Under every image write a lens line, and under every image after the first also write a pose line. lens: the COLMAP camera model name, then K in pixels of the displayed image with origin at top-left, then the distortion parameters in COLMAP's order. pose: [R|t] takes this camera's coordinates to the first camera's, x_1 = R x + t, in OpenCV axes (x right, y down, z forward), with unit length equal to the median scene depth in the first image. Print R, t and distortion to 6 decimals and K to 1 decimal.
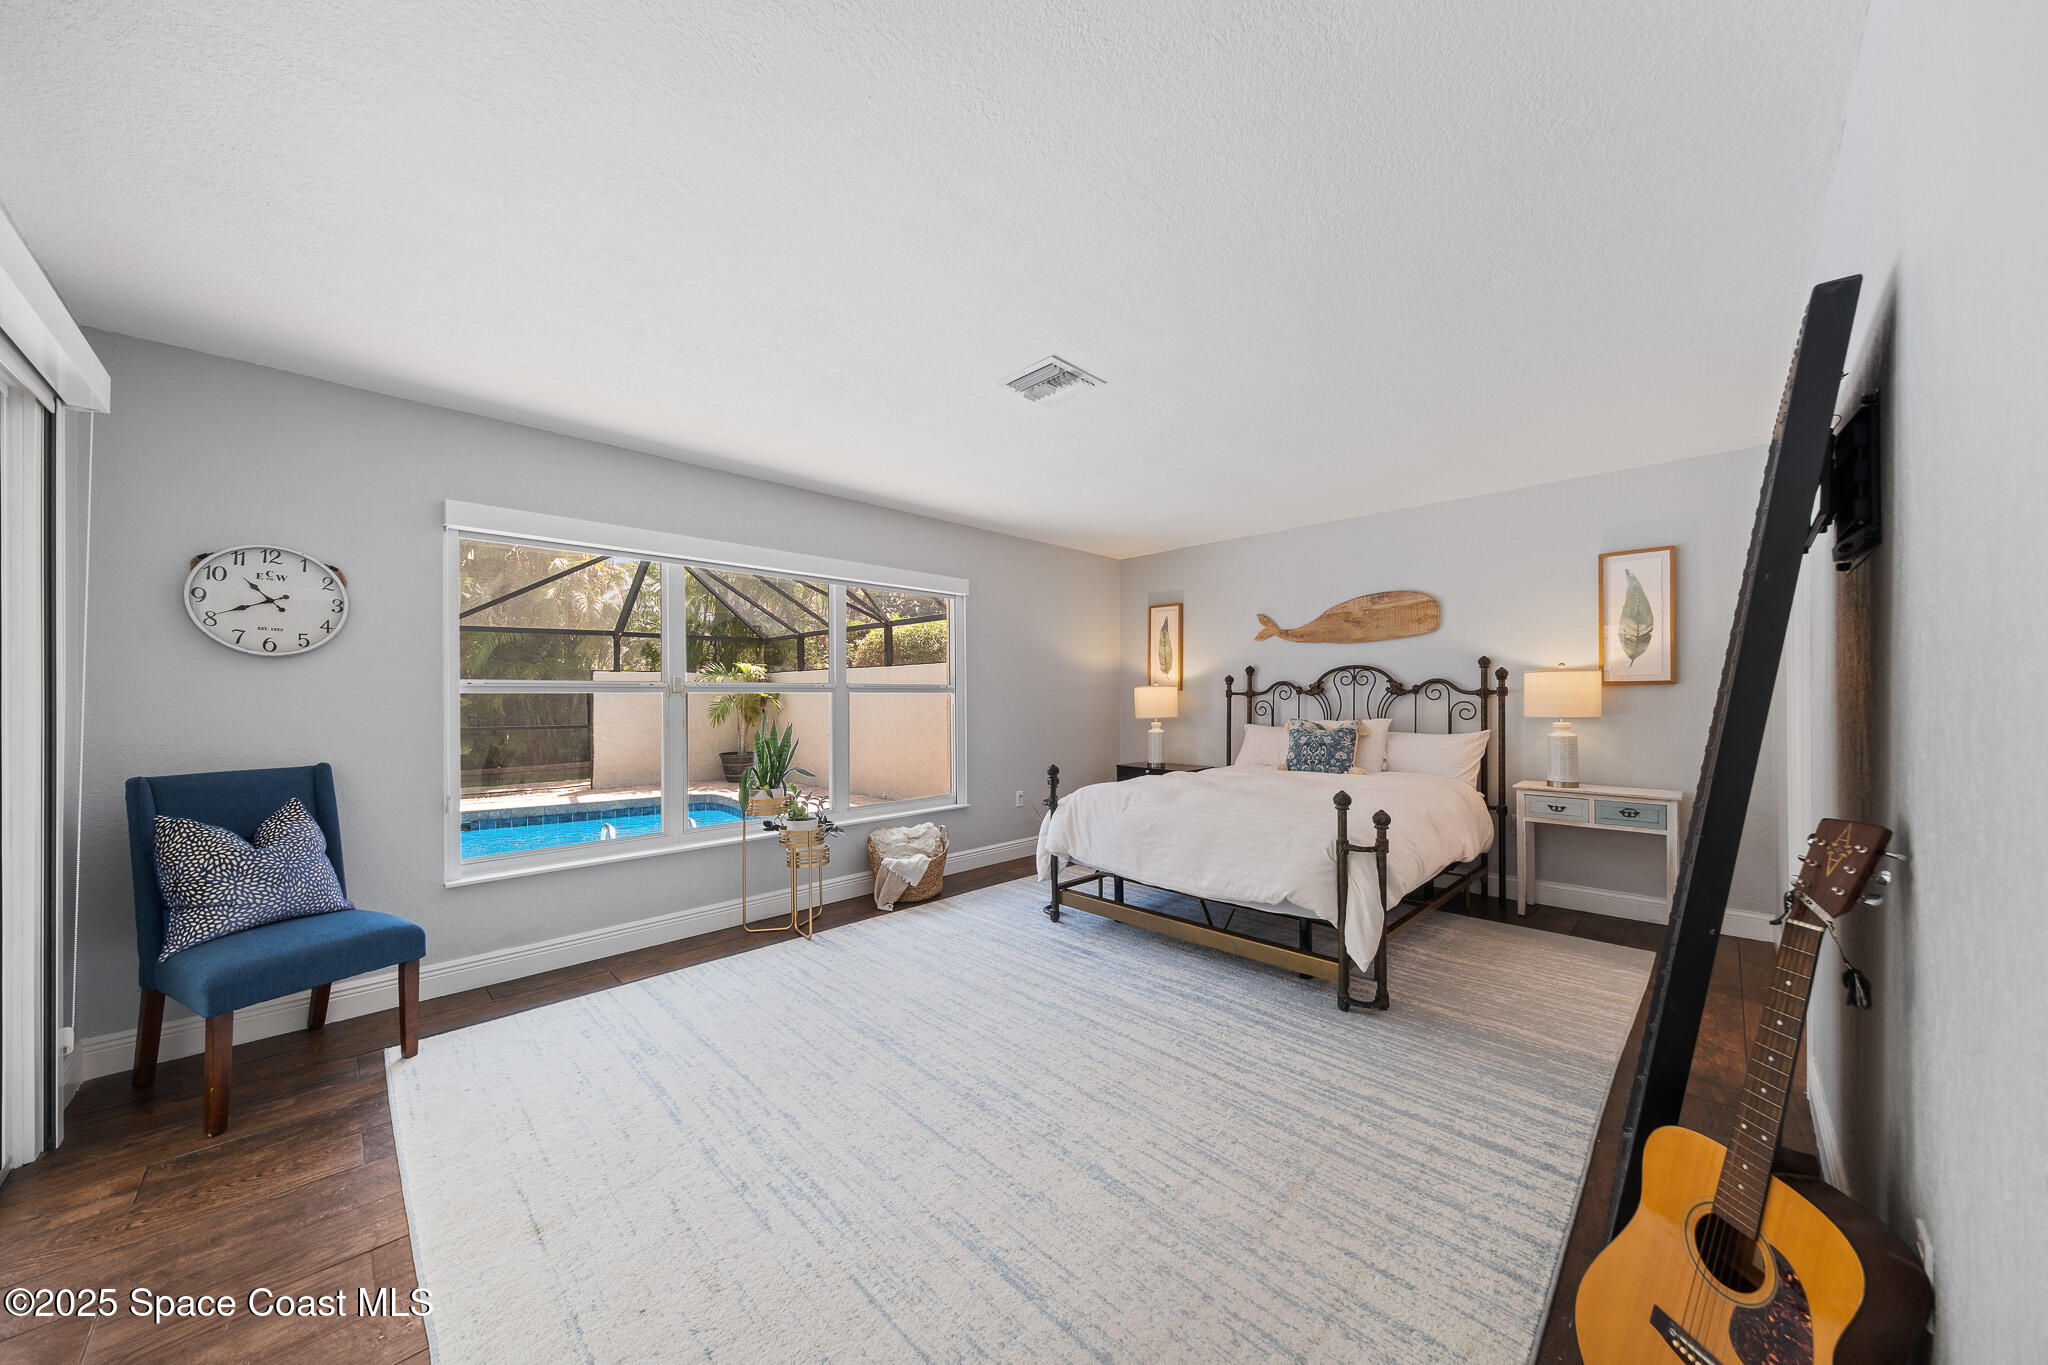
lens RADIAL K [[705.1, 0, 1034.5], [0, 705.1, 702.8], [0, 0, 1]] dist [0.000911, -0.000017]
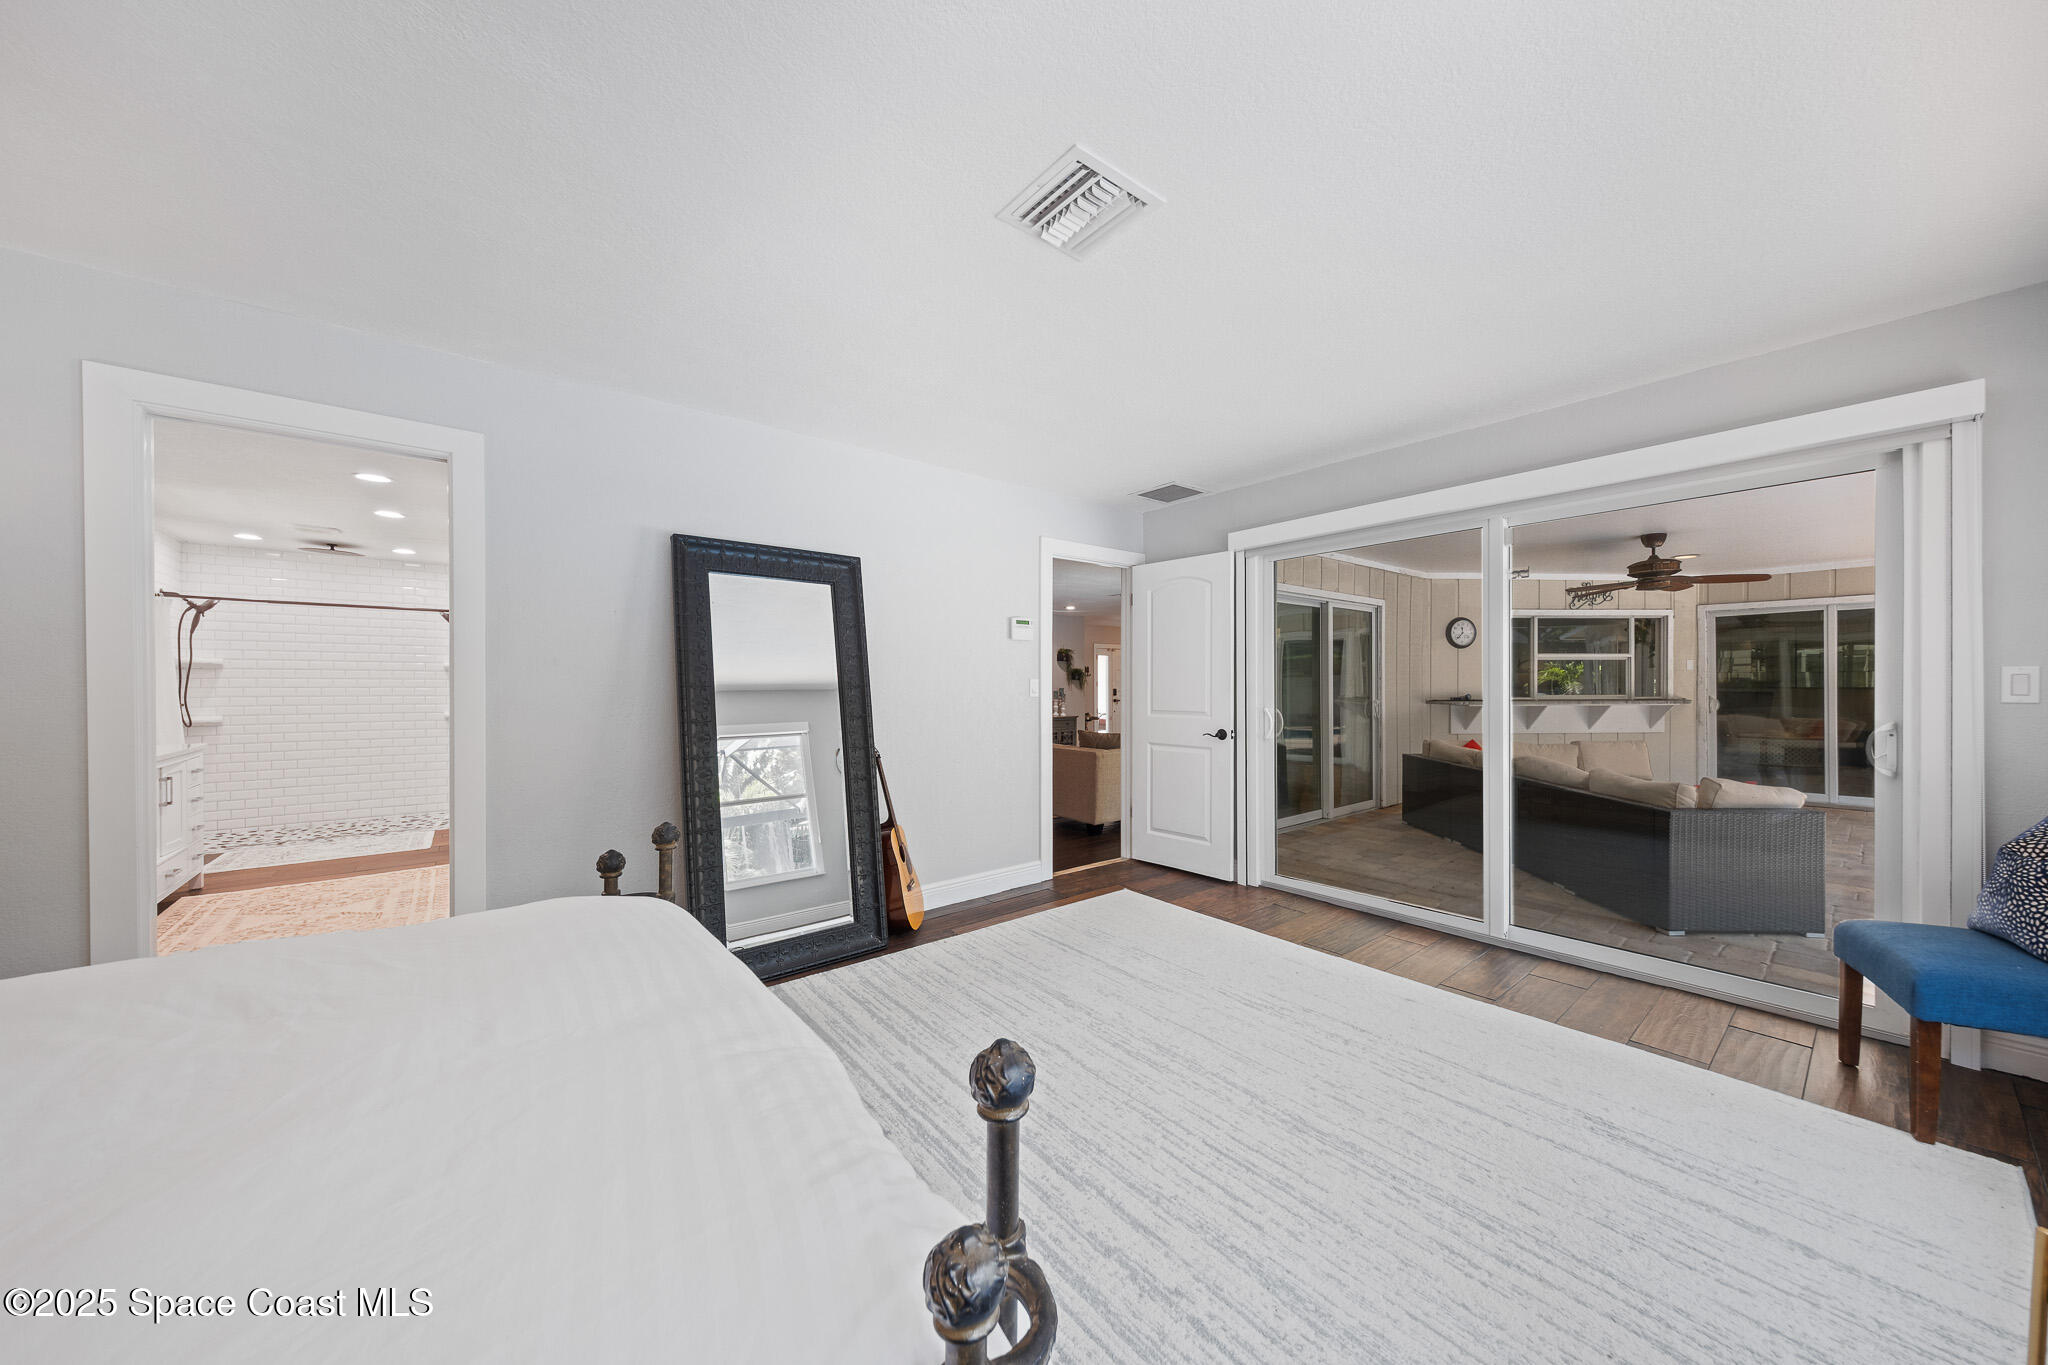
lens RADIAL K [[709.0, 0, 1038.3], [0, 709.0, 688.0], [0, 0, 1]] dist [0.000129, -0.000115]
pose [[-0.994389, 0.007090, 0.105547, -0.007083], [0.008344, 0.999900, 0.011445, -0.016406], [-0.105456, 0.012262, -0.994348, 2.030654]]
